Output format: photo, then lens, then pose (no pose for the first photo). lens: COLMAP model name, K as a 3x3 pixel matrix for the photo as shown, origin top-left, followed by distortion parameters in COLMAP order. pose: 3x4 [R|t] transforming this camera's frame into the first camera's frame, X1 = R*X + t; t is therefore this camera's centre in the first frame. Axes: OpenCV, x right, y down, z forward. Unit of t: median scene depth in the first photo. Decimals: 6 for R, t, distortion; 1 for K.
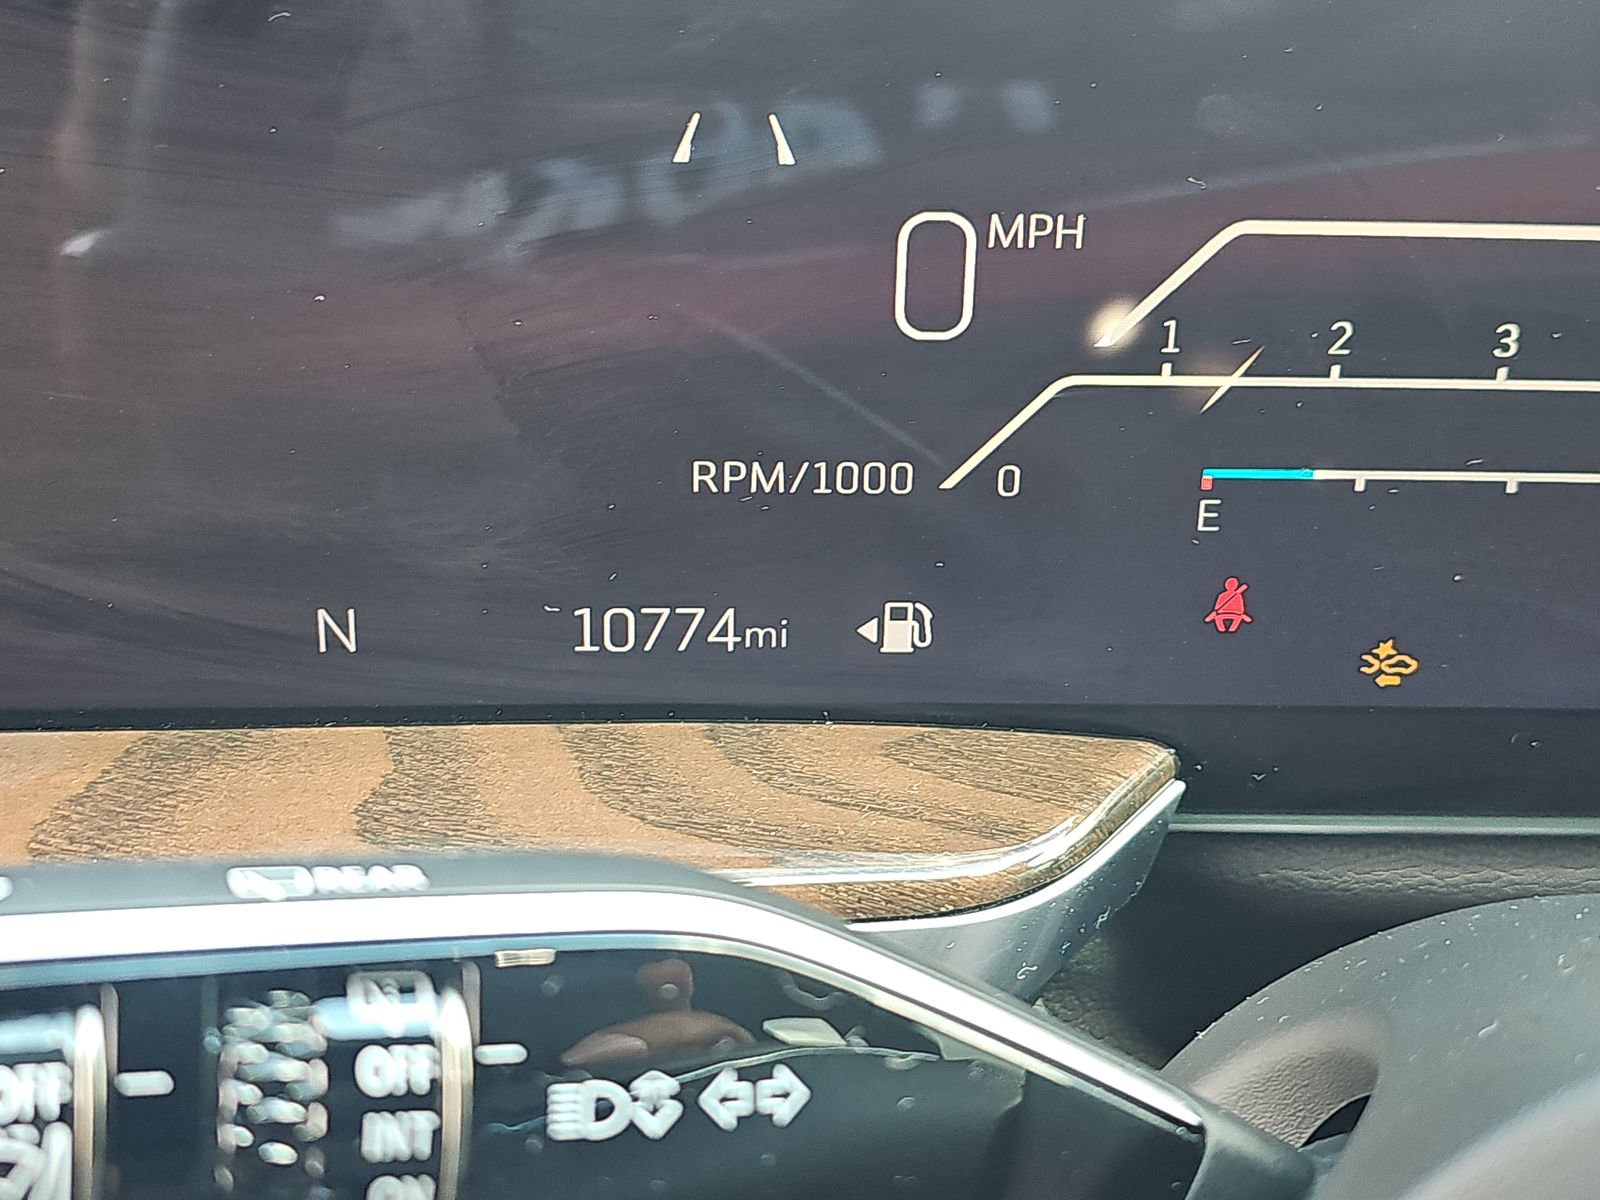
lens RADIAL K [[2332.7, 0, 800.0], [0, 2332.7, 600.0], [0, 0, 1]] dist [0.011741, 0.027889]
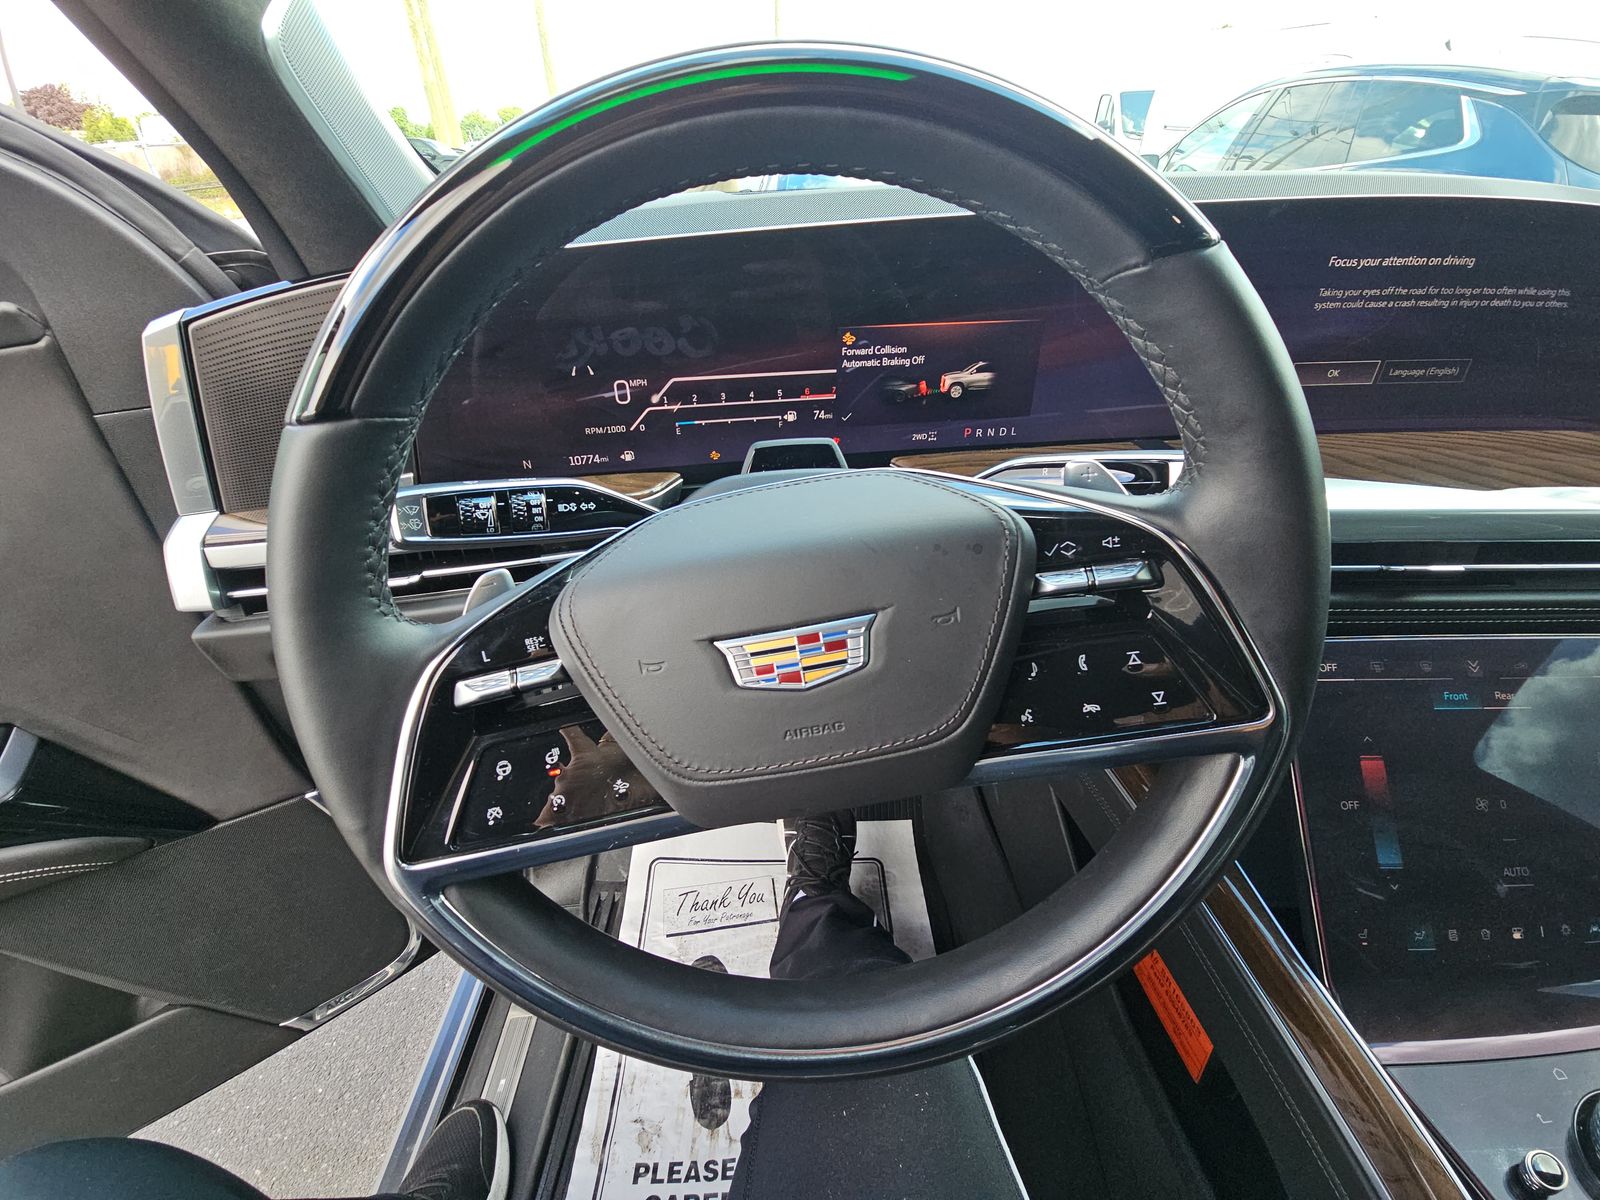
lens RADIAL K [[681.0, 0, 800.0], [0, 681.0, 600.0], [0, 0, 1]] dist [-0.000006, -0.007771]
pose [[0.983530, -0.118659, 0.136339, 0.203392], [0.097128, 0.983132, 0.154974, 0.153623], [-0.152428, -0.139179, 0.978465, -0.817948]]
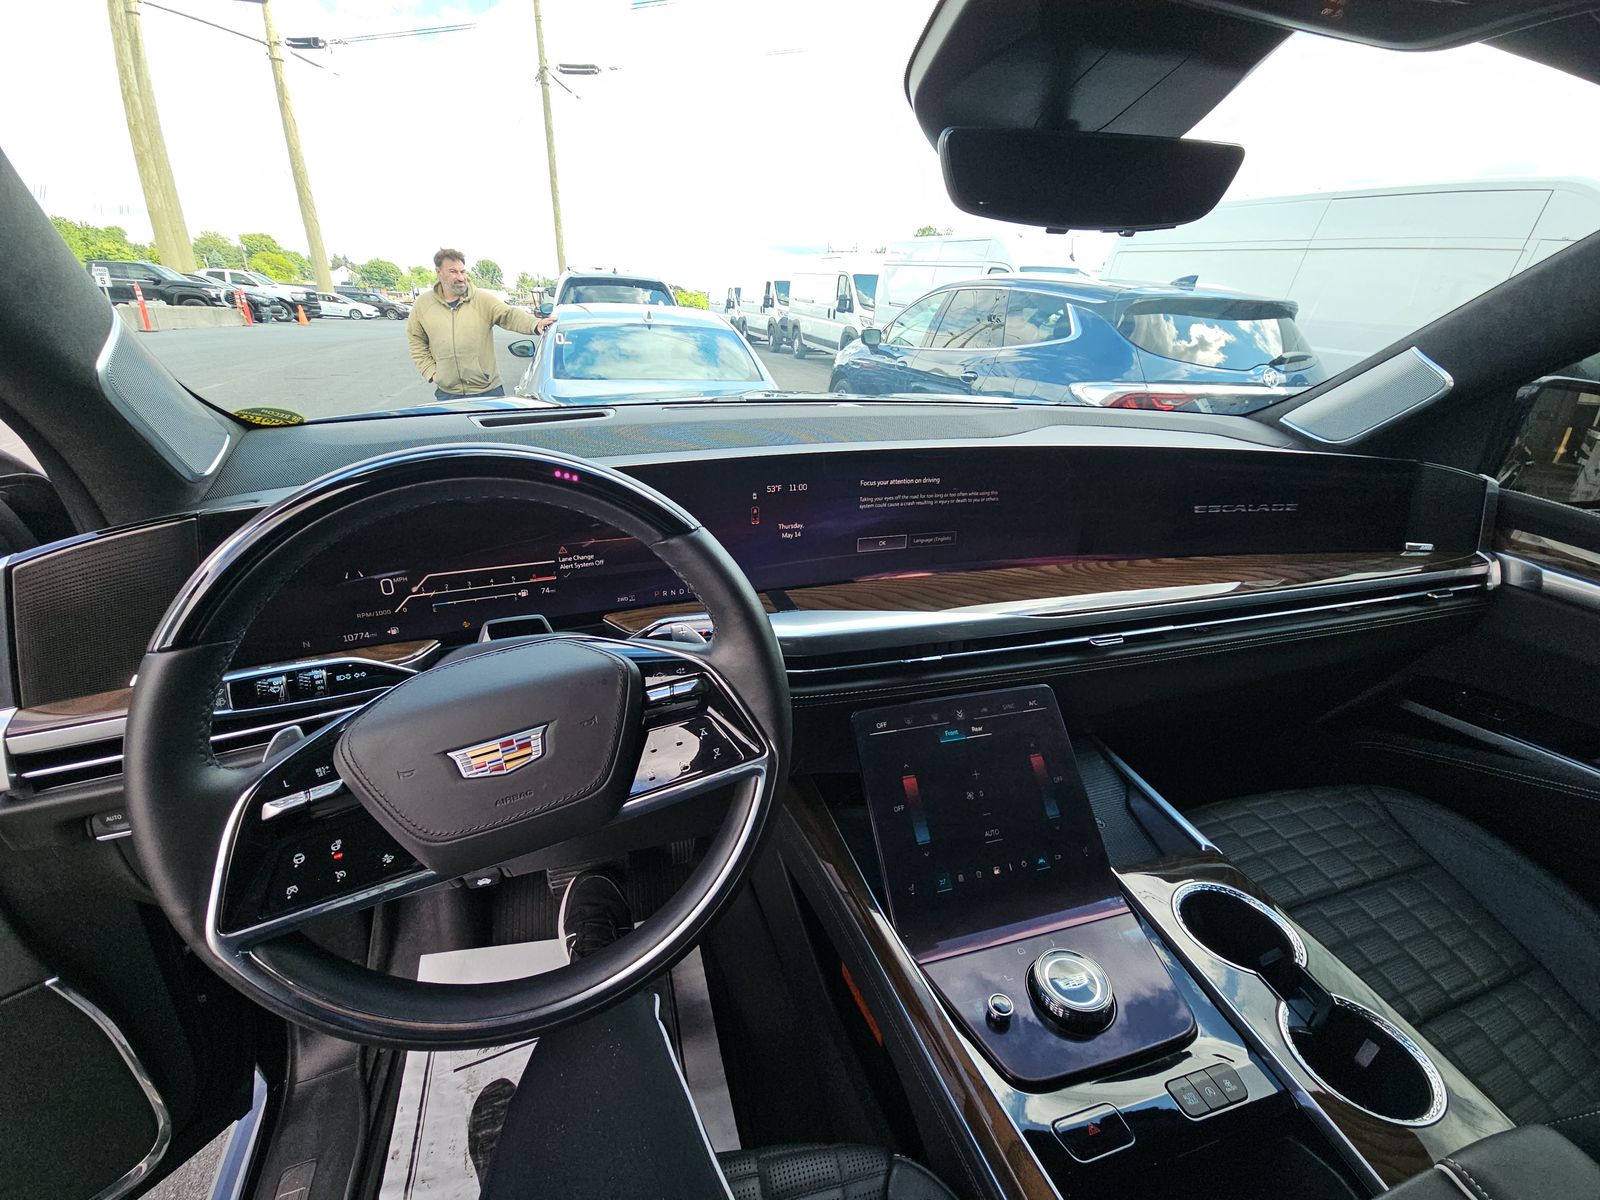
lens RADIAL K [[655.5, 0, 800.0], [0, 655.5, 600.0], [0, 0, 1]] dist [0.002848, -0.005110]
pose [[0.886738, -0.159001, 0.434067, 0.334421], [0.165441, 0.985947, 0.023185, 0.090738], [-0.431654, 0.051253, 0.900582, -1.666259]]
